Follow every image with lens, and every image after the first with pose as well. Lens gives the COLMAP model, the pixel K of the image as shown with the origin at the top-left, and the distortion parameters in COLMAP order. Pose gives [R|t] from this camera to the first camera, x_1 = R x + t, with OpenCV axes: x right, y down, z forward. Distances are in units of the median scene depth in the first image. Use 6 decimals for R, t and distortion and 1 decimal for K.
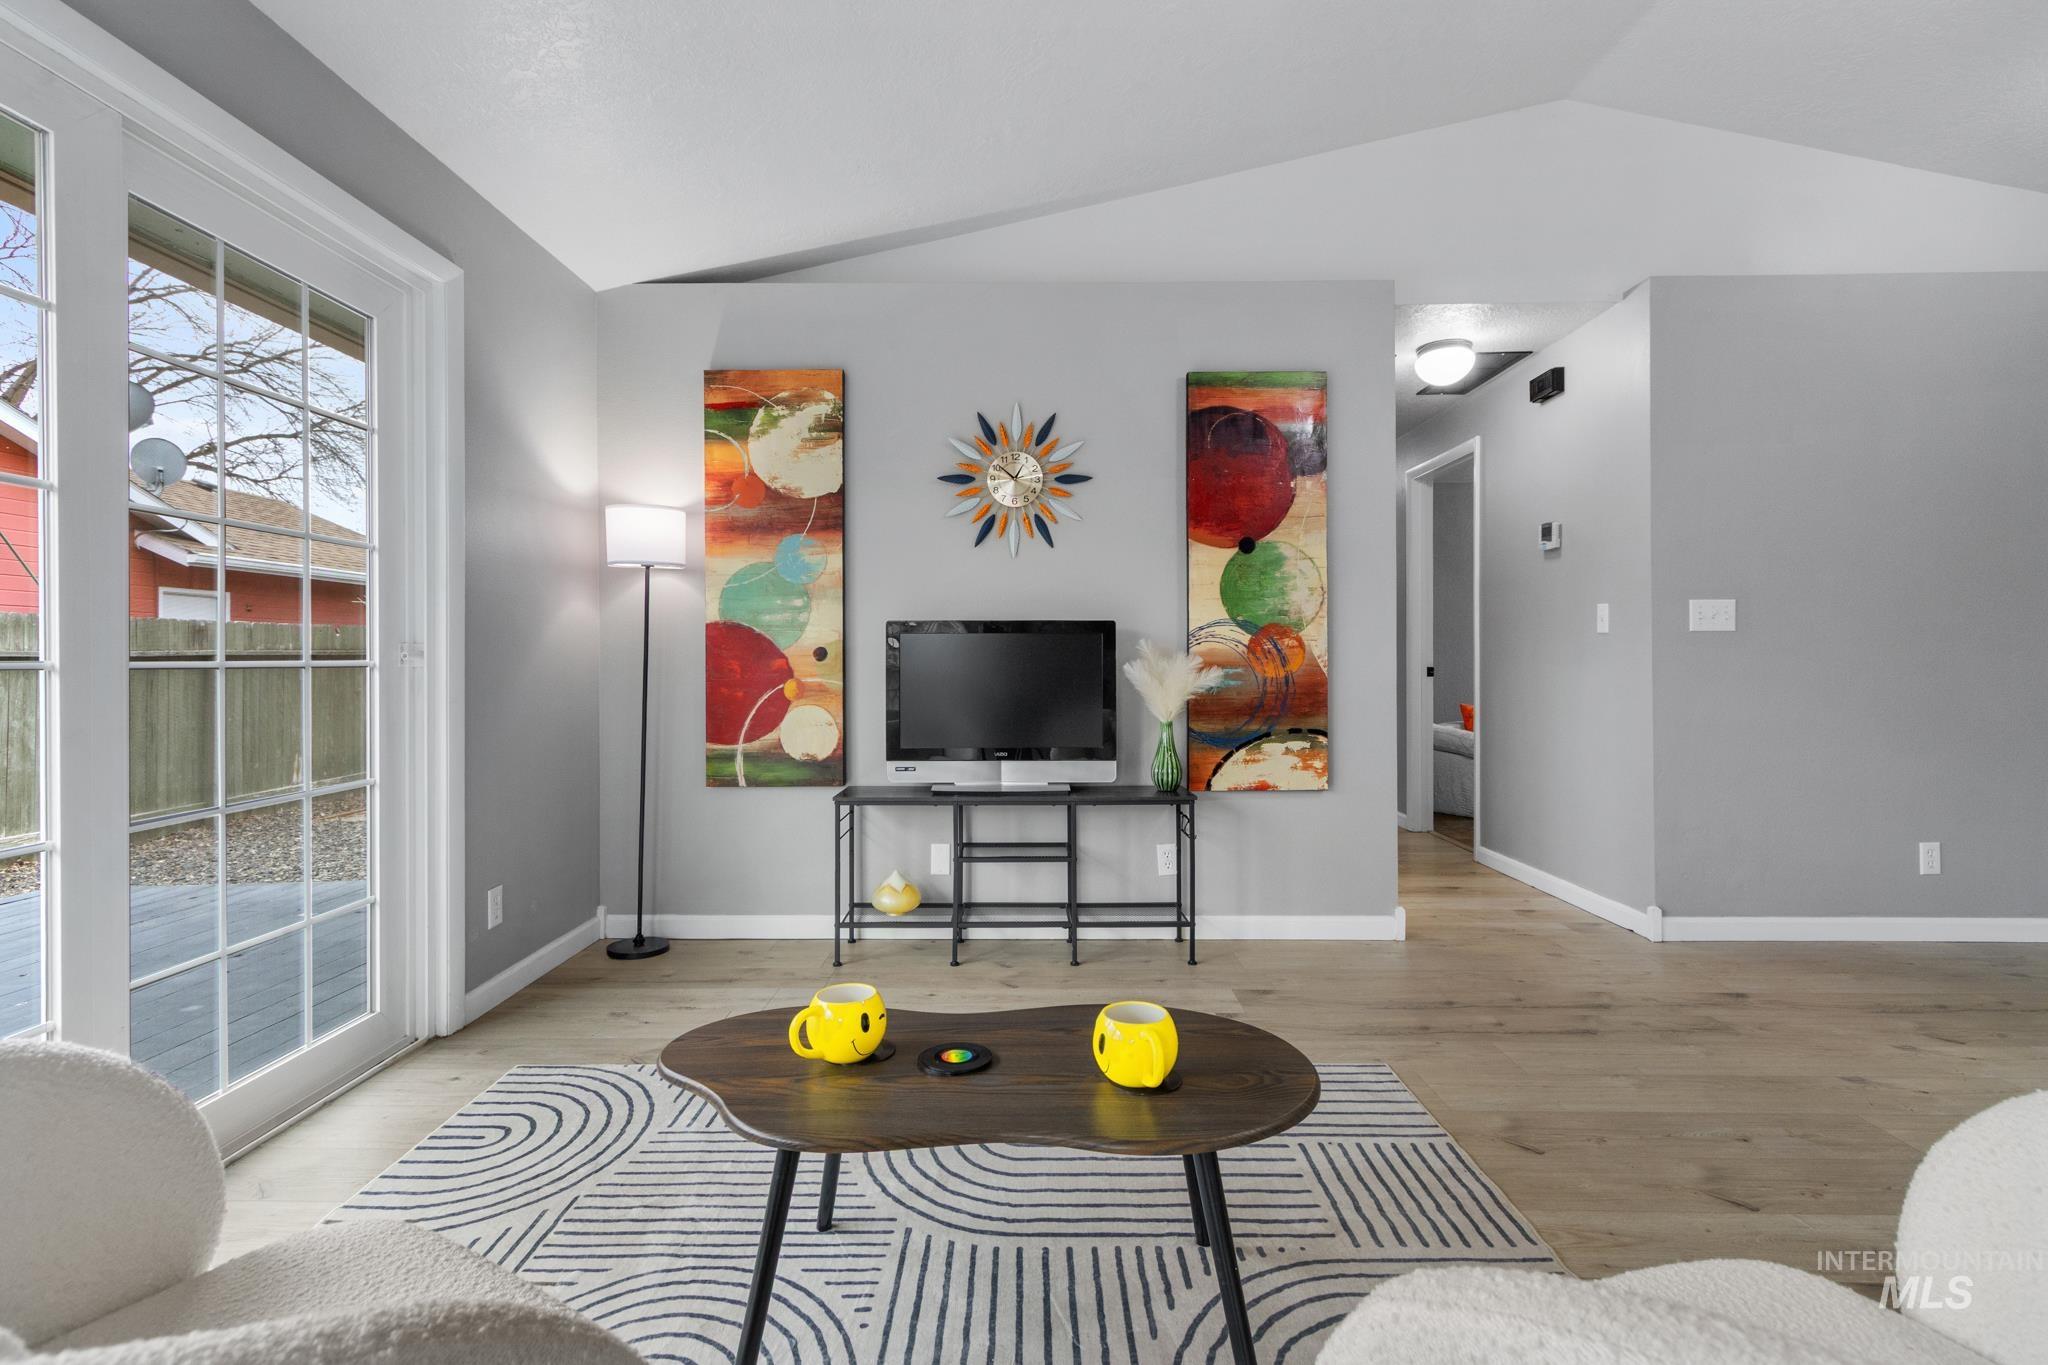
lens RADIAL K [[959.8, 0, 1012.6], [0, 959.8, 654.8], [0, 0, 1]] dist [0.003155, 0.000374]
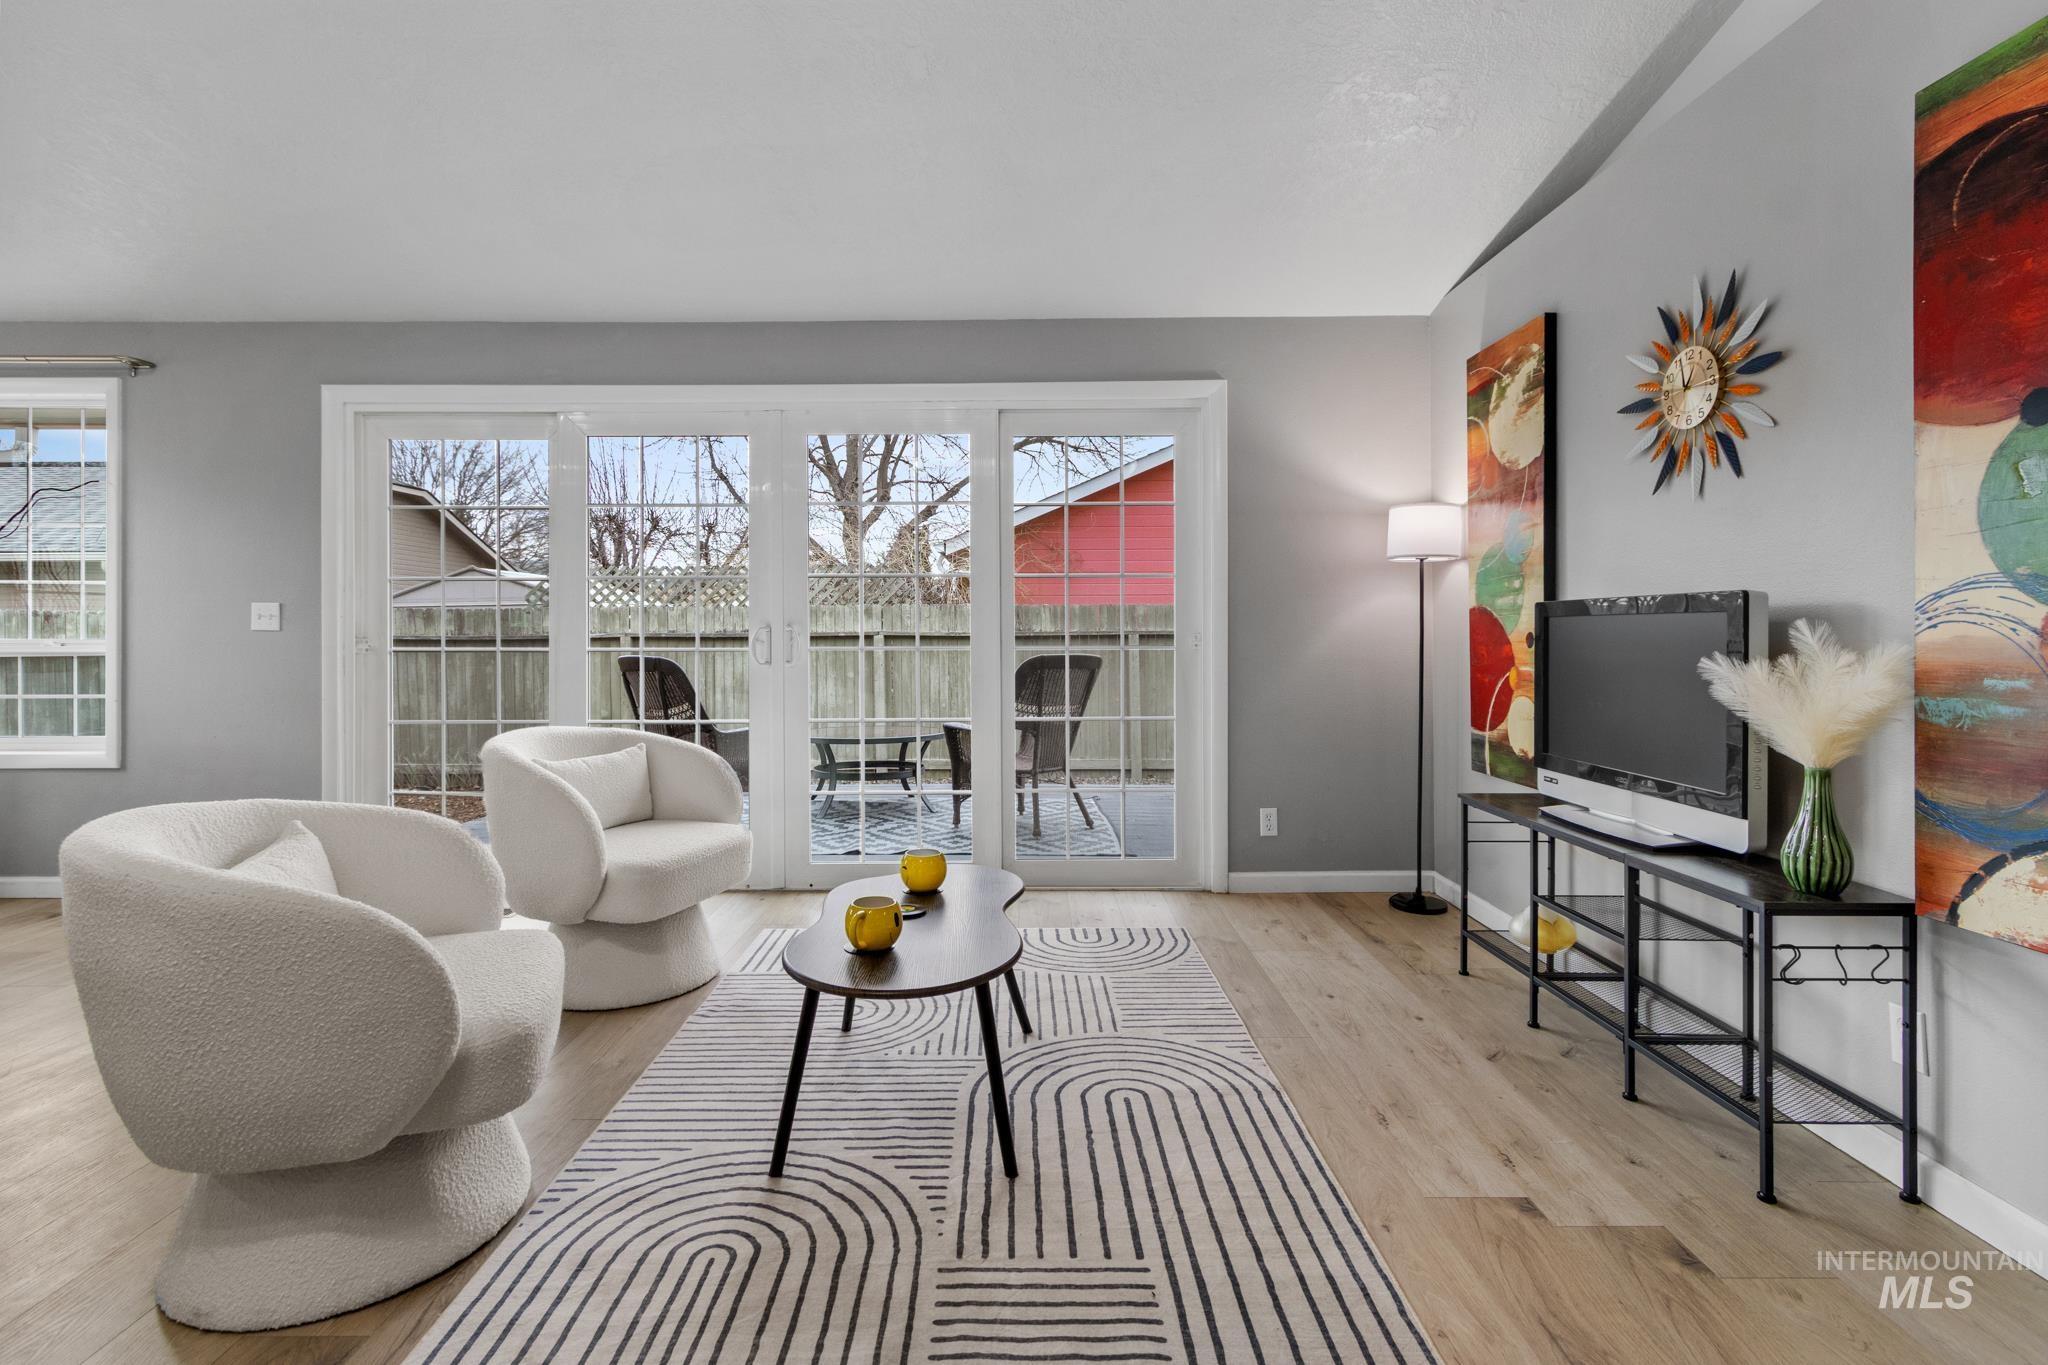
lens RADIAL K [[959.8, 0, 1012.6], [0, 959.8, 654.8], [0, 0, 1]] dist [0.003155, 0.000374]
pose [[-0.003776, 0.023596, -0.999714, 0.697948], [0.009004, 0.999682, 0.023561, -0.013032], [0.999952, -0.008913, -0.003987, 0.520001]]
